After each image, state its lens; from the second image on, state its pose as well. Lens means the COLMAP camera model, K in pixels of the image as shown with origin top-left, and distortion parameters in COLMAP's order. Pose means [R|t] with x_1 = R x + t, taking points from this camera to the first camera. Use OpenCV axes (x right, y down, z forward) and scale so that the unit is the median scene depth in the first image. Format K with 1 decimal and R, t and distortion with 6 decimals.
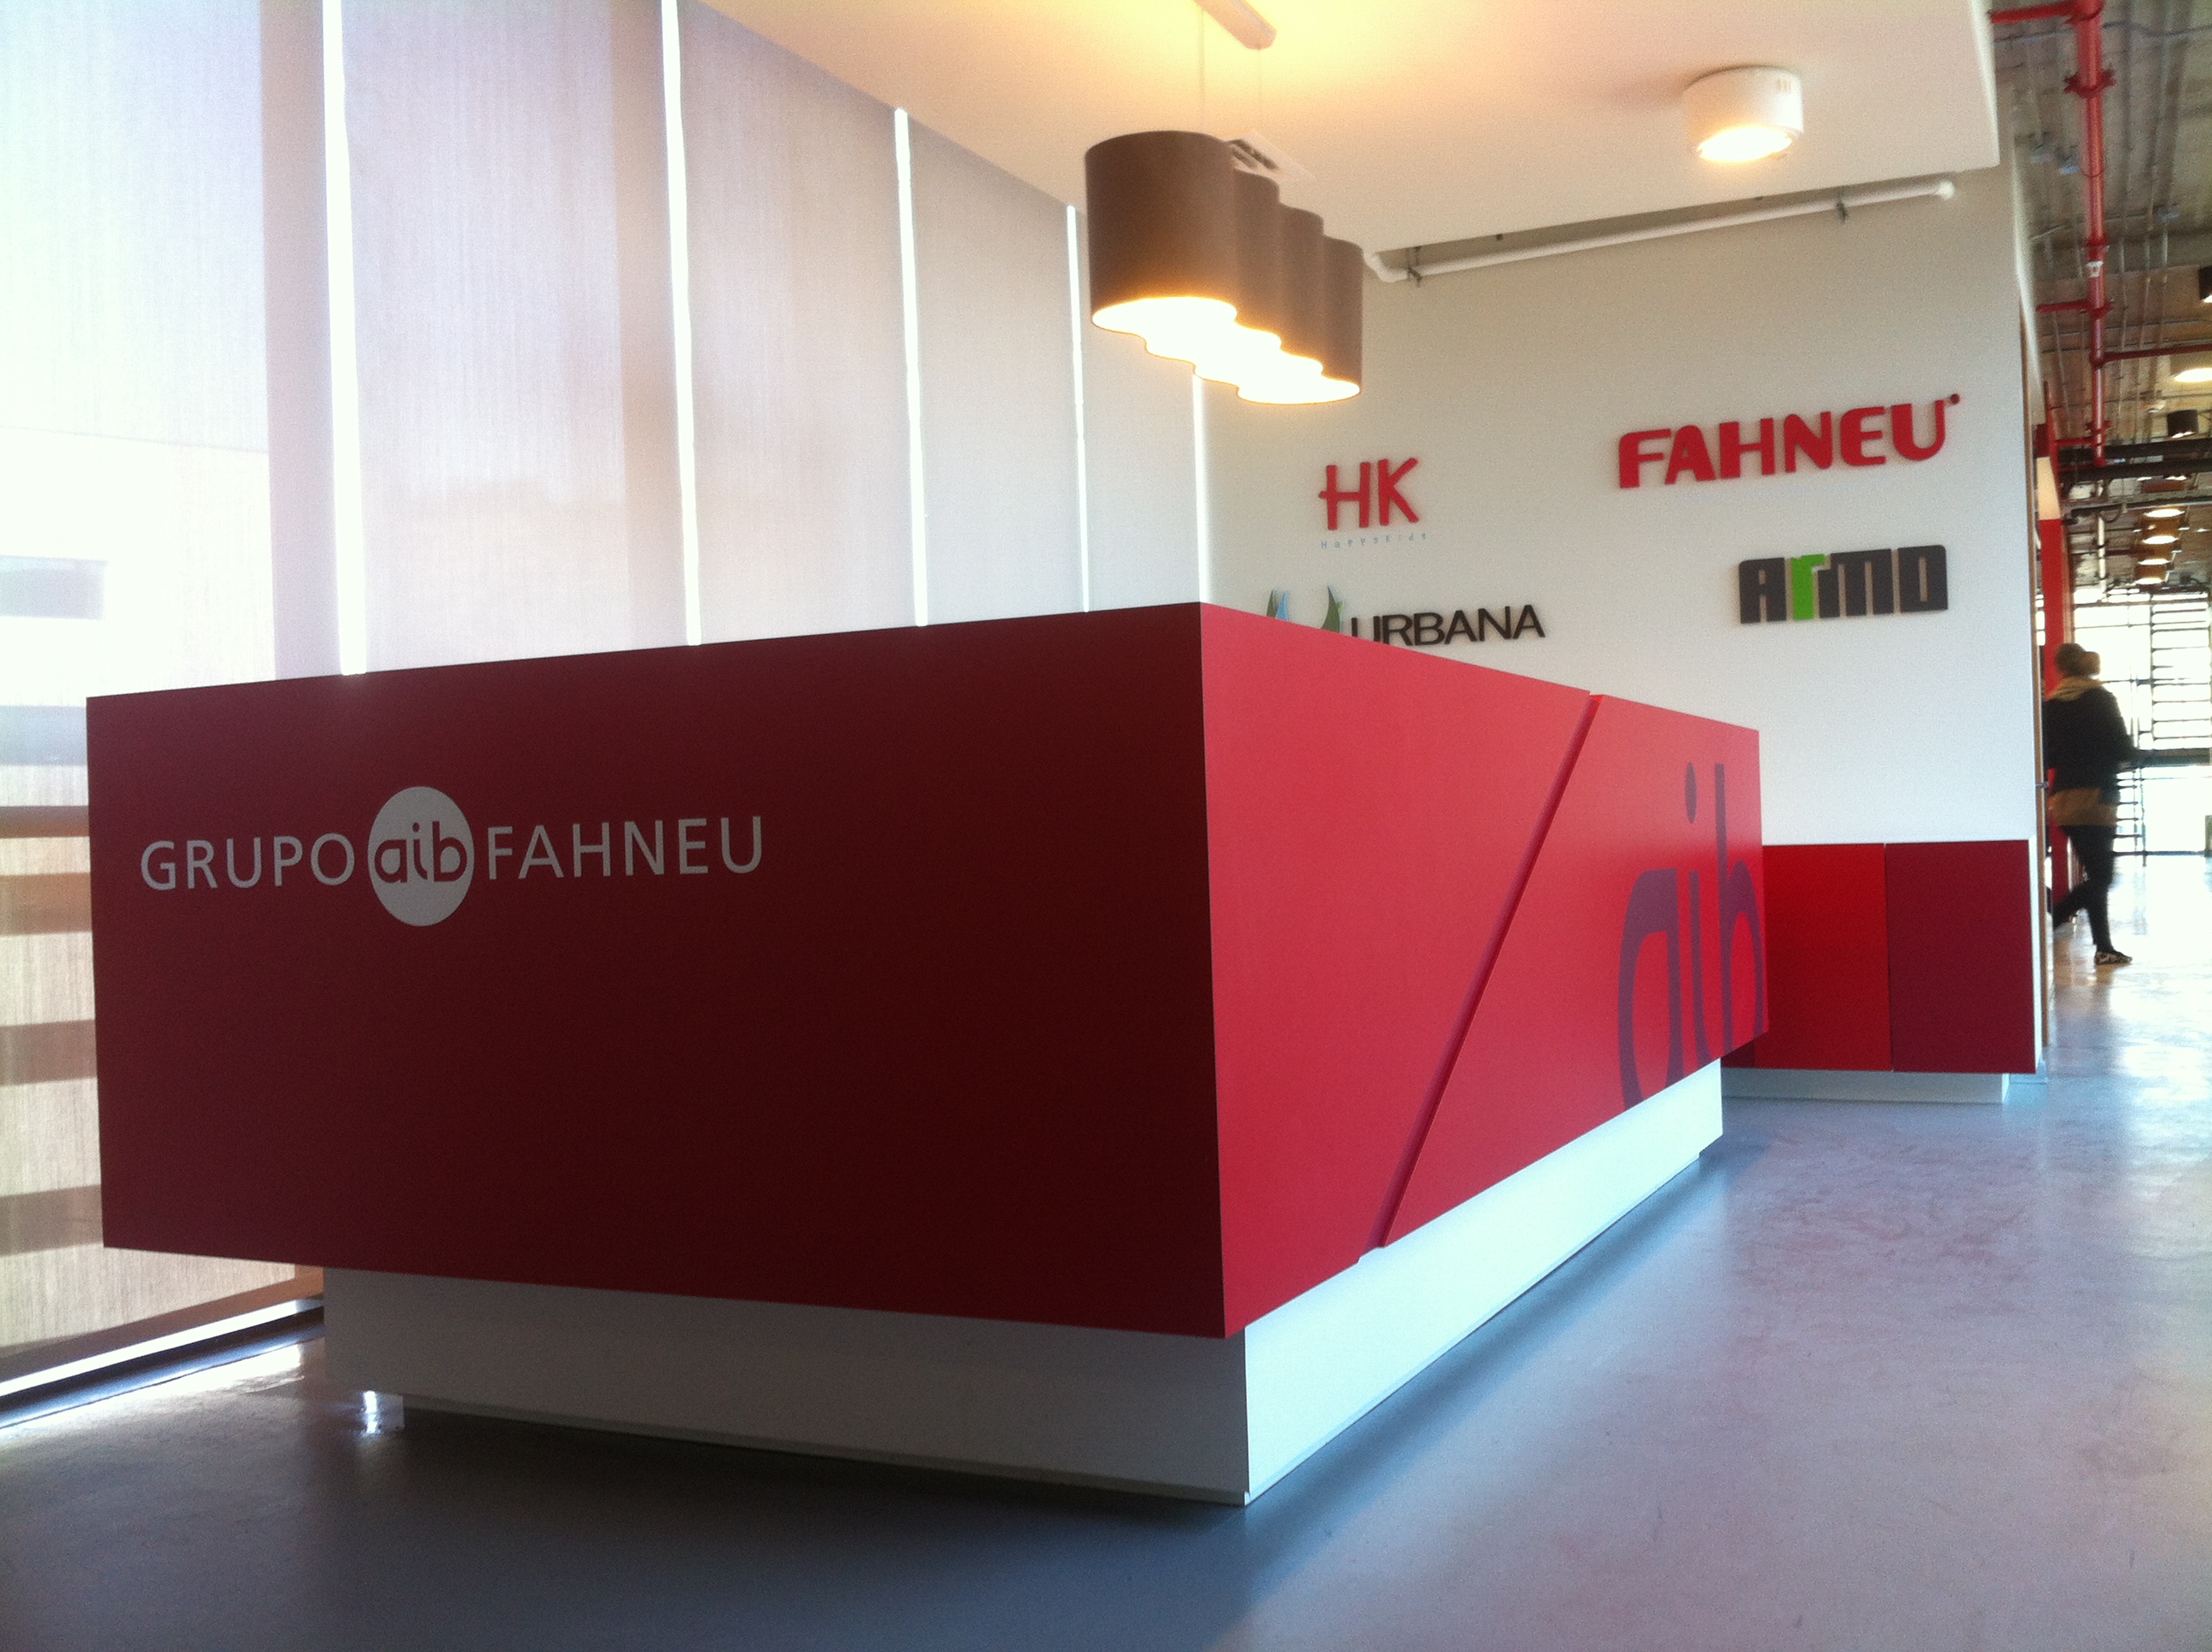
lens RADIAL K [[2156.6, 0, 1106.0], [0, 2156.6, 826.0], [0, 0, 1]] dist [0.090887, -0.332442]
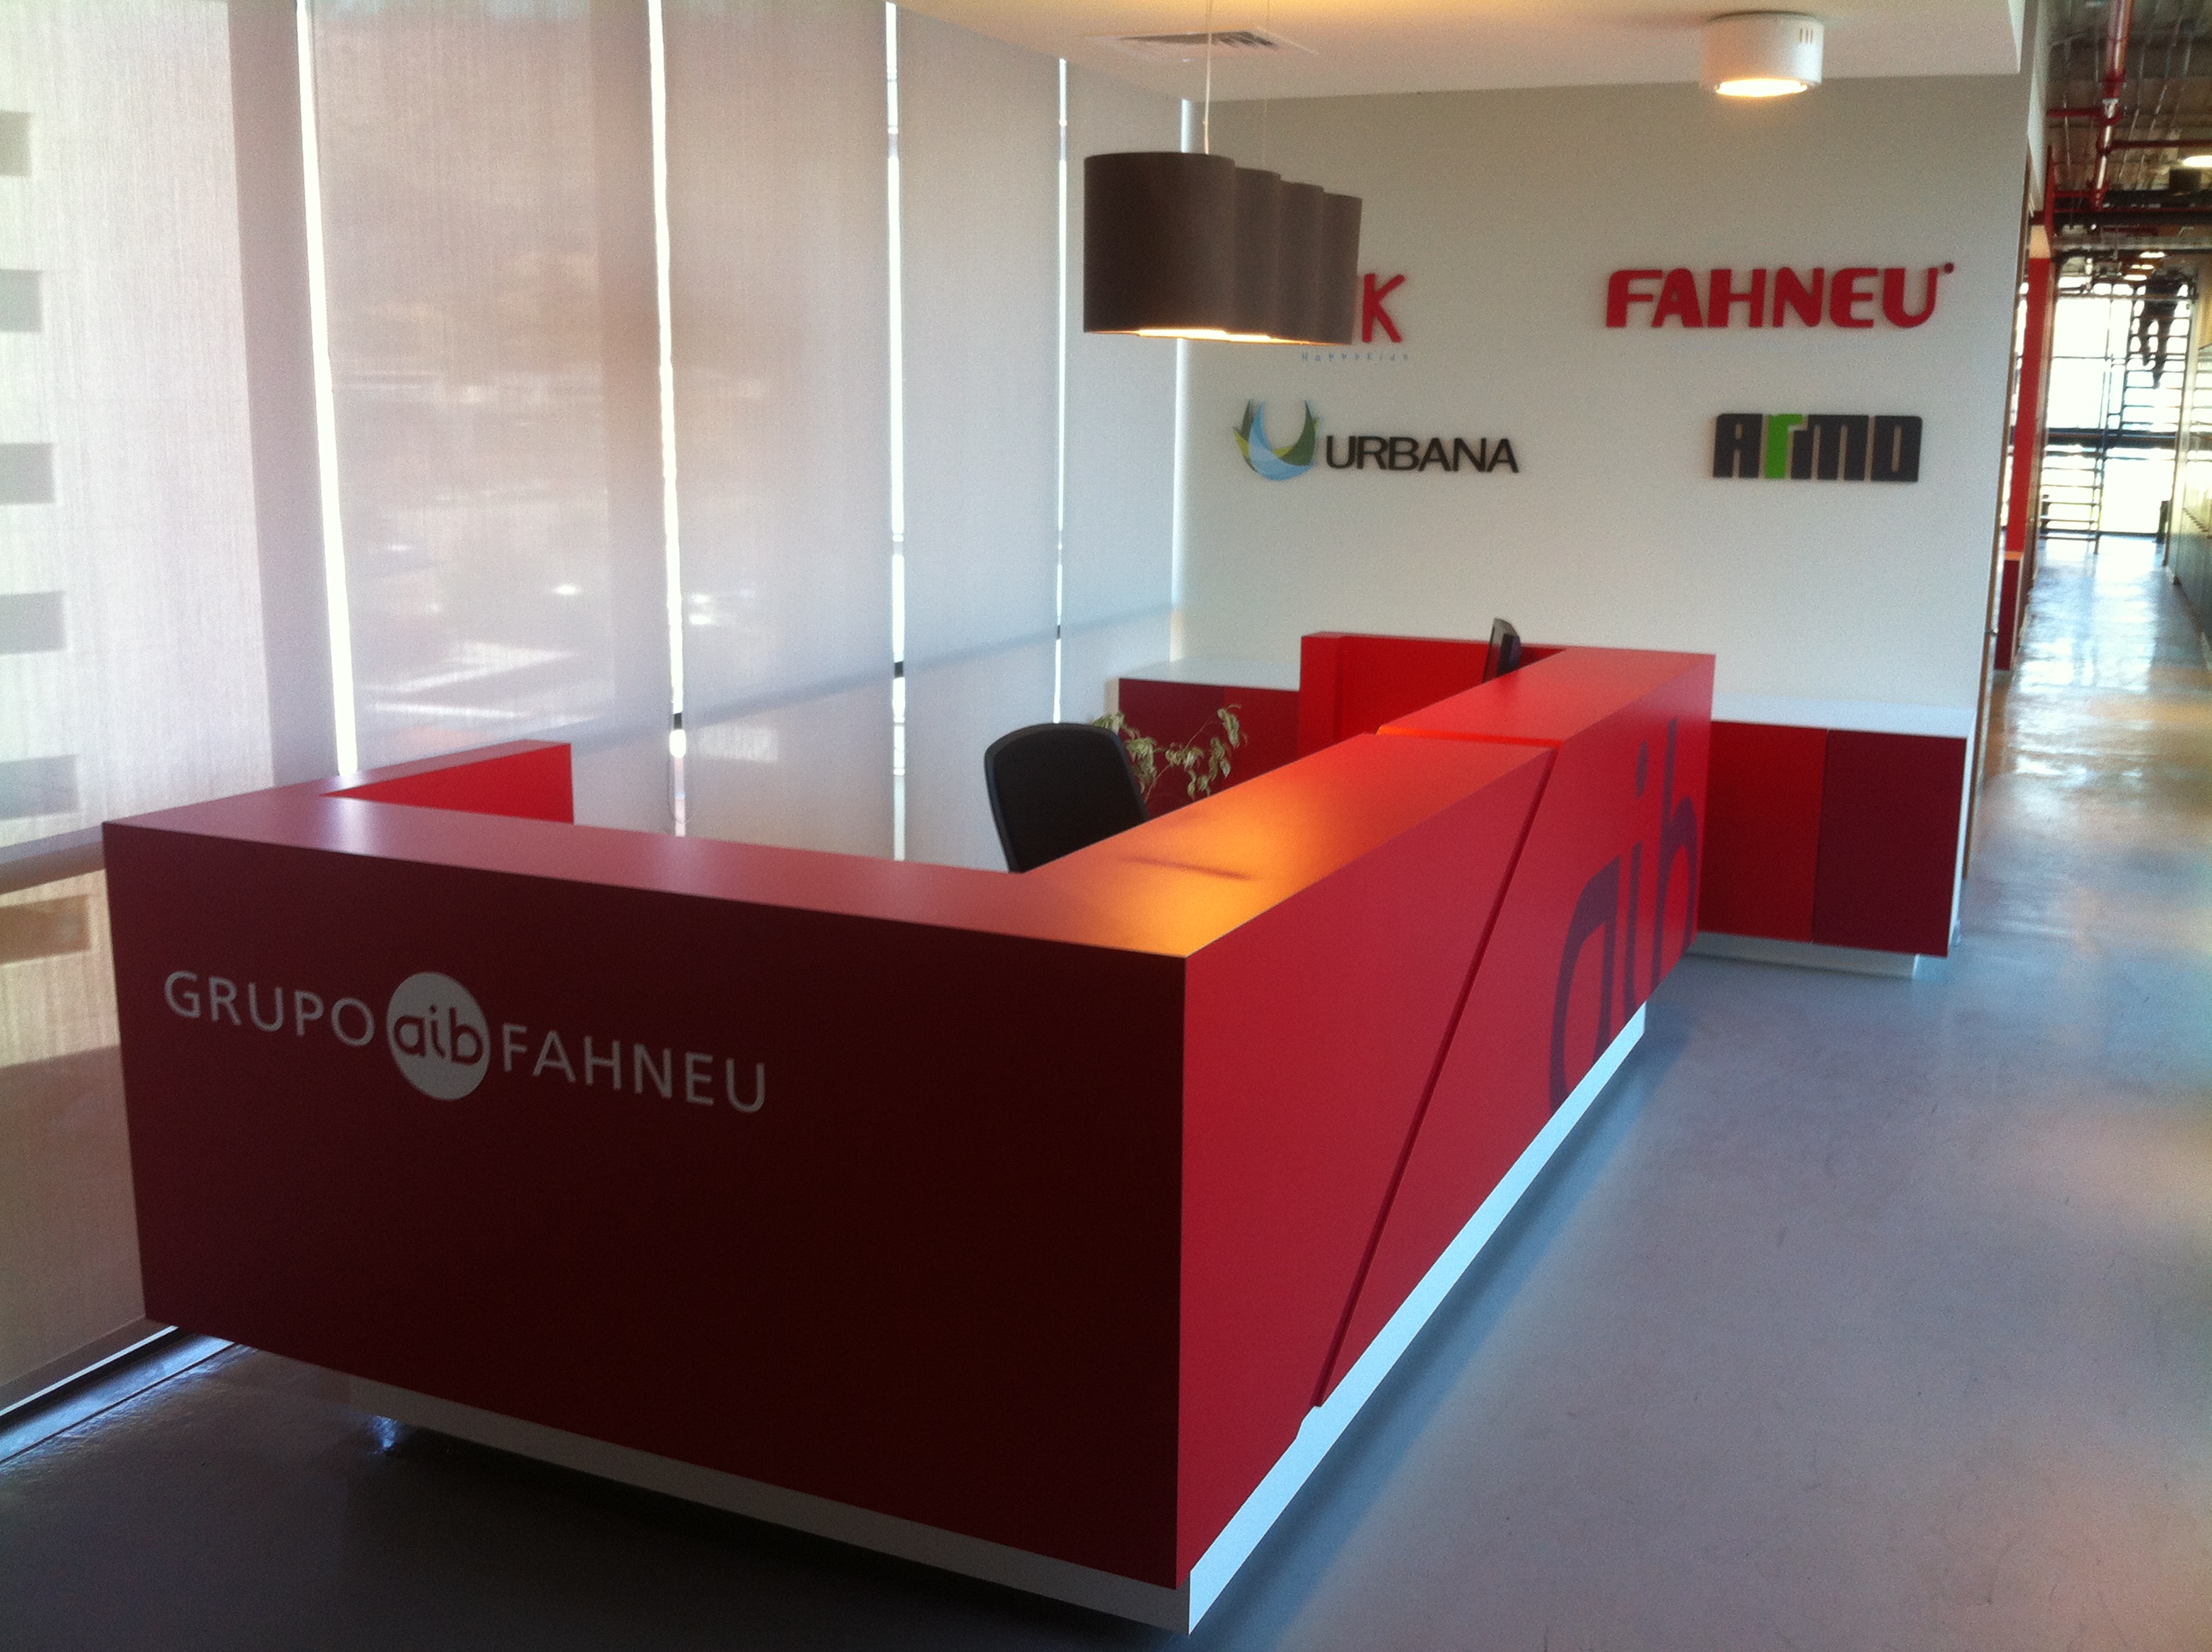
lens RADIAL K [[2169.4, 0, 1106.0], [0, 2169.4, 826.0], [0, 0, 1]] dist [0.040507, -0.180548]
pose [[0.998704, 0.041914, 0.028881, -0.009811], [-0.046751, 0.979725, 0.194816, -0.120668], [-0.020130, -0.195914, 0.980415, -0.010912]]
